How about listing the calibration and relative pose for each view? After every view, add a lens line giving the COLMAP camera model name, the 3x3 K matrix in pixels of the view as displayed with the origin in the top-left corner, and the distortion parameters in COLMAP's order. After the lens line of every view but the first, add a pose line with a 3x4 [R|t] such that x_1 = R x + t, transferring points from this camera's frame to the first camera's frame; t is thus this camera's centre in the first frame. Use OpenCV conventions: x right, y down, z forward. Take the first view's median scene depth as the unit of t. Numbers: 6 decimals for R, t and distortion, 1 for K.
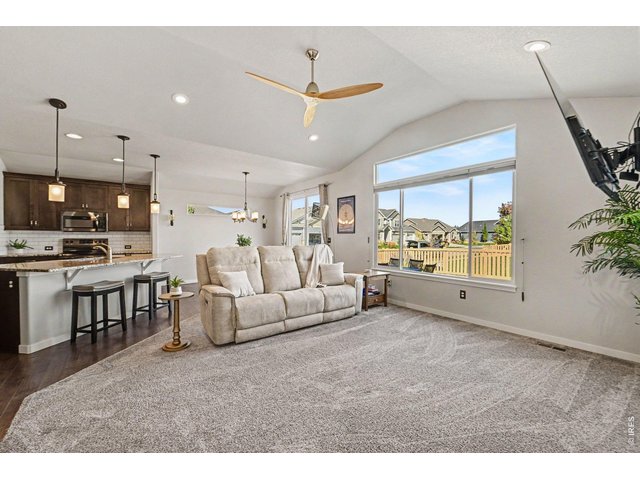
lens RADIAL K [[268.2, 0, 320.0], [0, 268.2, 240.0], [0, 0, 1]] dist [-0.014084, -0.000168]
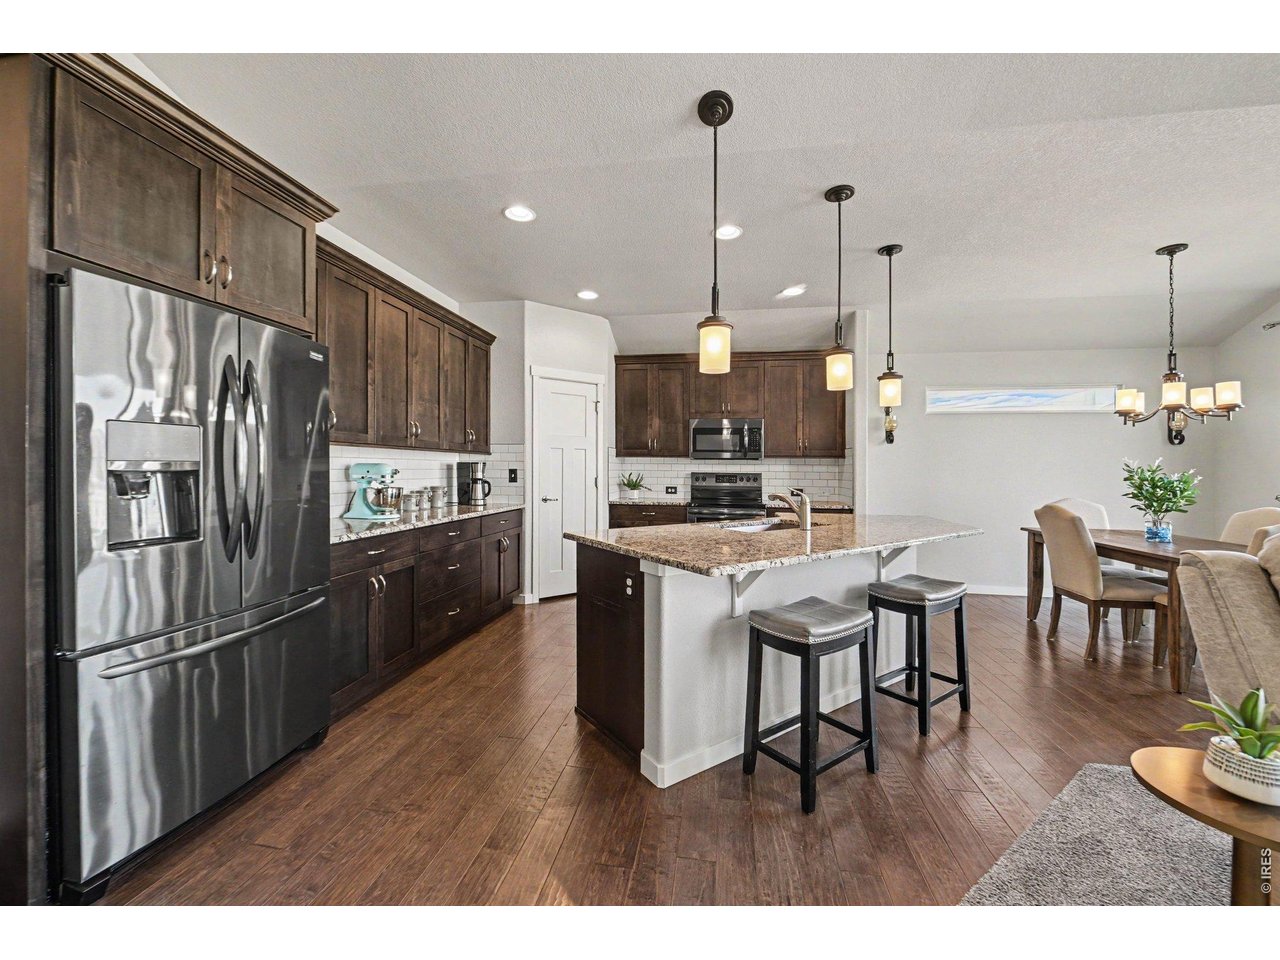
lens RADIAL K [[525.9, 0, 641.3], [0, 525.9, 499.1], [0, 0, 1]] dist [0.001168, -0.000019]
pose [[0.678068, 0.044841, -0.733630, -0.399102], [-0.013895, 0.998741, 0.048202, -0.002485], [0.734867, -0.022490, 0.677838, 0.324458]]
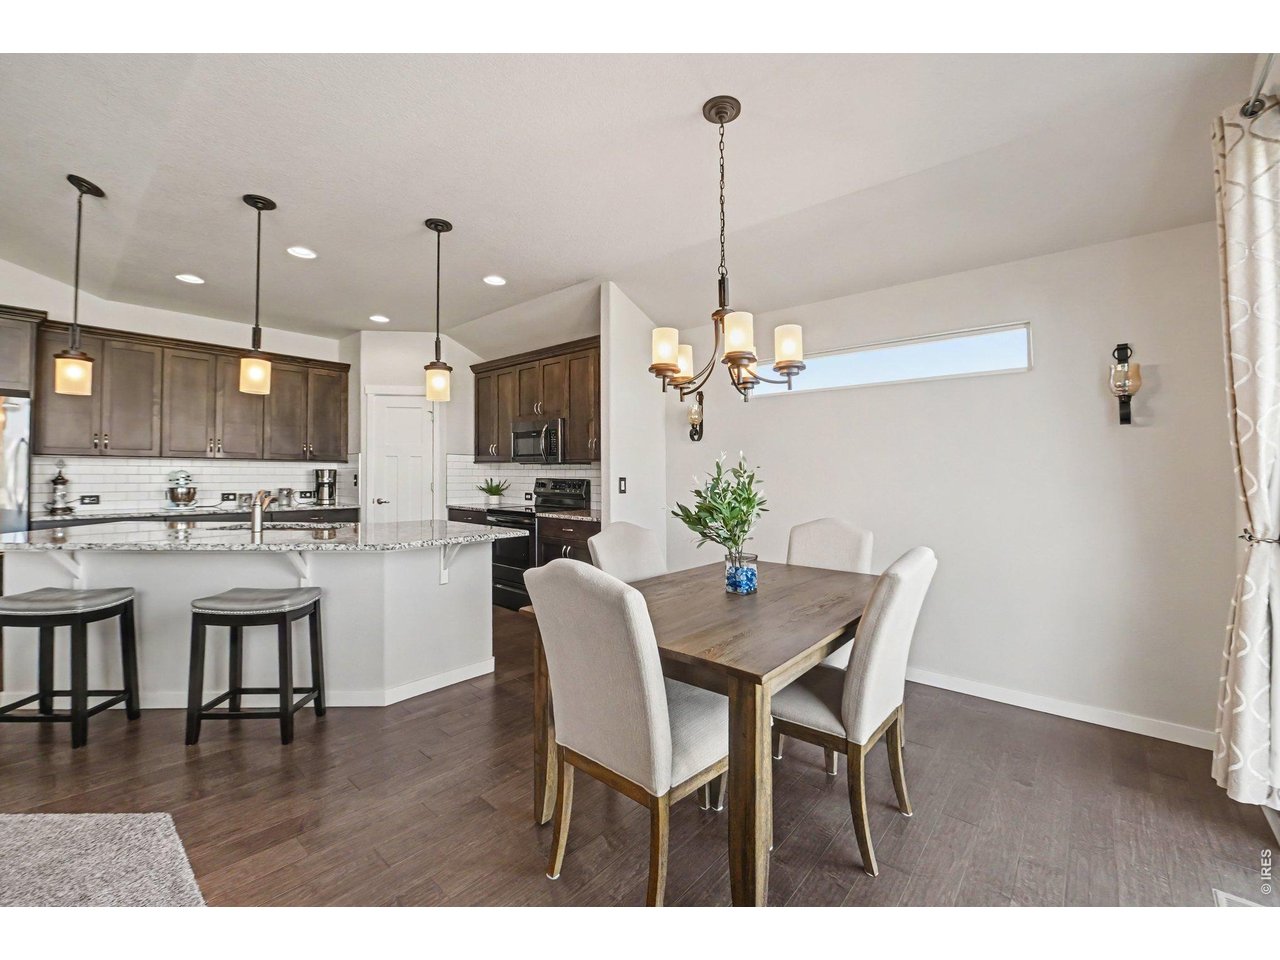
lens RADIAL K [[518.1, 0, 640.0], [0, 518.1, 480.0], [0, 0, 1]] dist [-0.034253, -0.000026]
pose [[0.185150, 0.010945, -0.982649, 0.012387], [-0.018106, 0.999806, 0.007724, -0.019423], [0.982544, 0.016362, 0.185312, 1.443970]]
